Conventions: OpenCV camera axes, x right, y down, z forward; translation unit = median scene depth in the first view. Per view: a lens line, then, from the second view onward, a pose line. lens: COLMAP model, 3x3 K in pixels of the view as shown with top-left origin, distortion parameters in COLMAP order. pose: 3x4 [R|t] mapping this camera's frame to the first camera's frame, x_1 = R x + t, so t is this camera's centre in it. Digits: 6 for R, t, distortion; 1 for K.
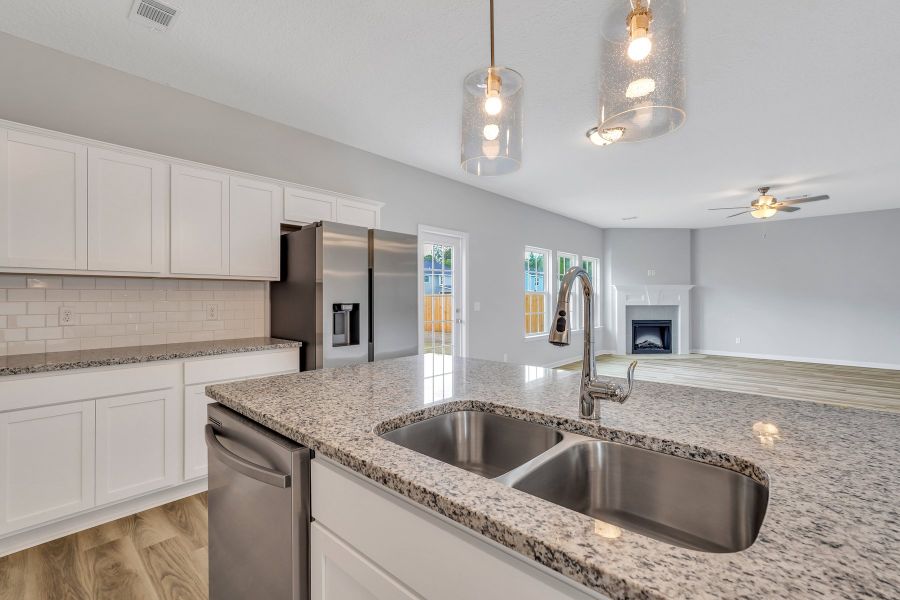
lens RADIAL K [[400.8, 0, 443.3], [0, 400.8, 296.4], [0, 0, 1]] dist [-0.004210, 0.003592]
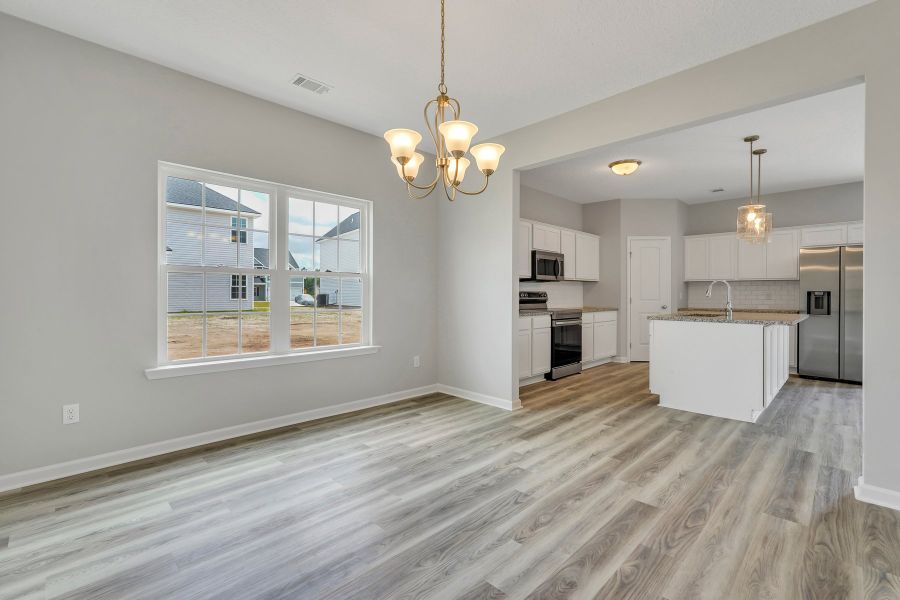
lens RADIAL K [[400.8, 0, 448.4], [0, 400.8, 294.6], [0, 0, 1]] dist [-0.004210, 0.003592]
pose [[-0.046002, 0.001559, -0.998940, 1.342913], [0.000130, 0.999999, 0.001555, 0.024540], [0.998941, -0.000058, -0.046002, -0.481973]]
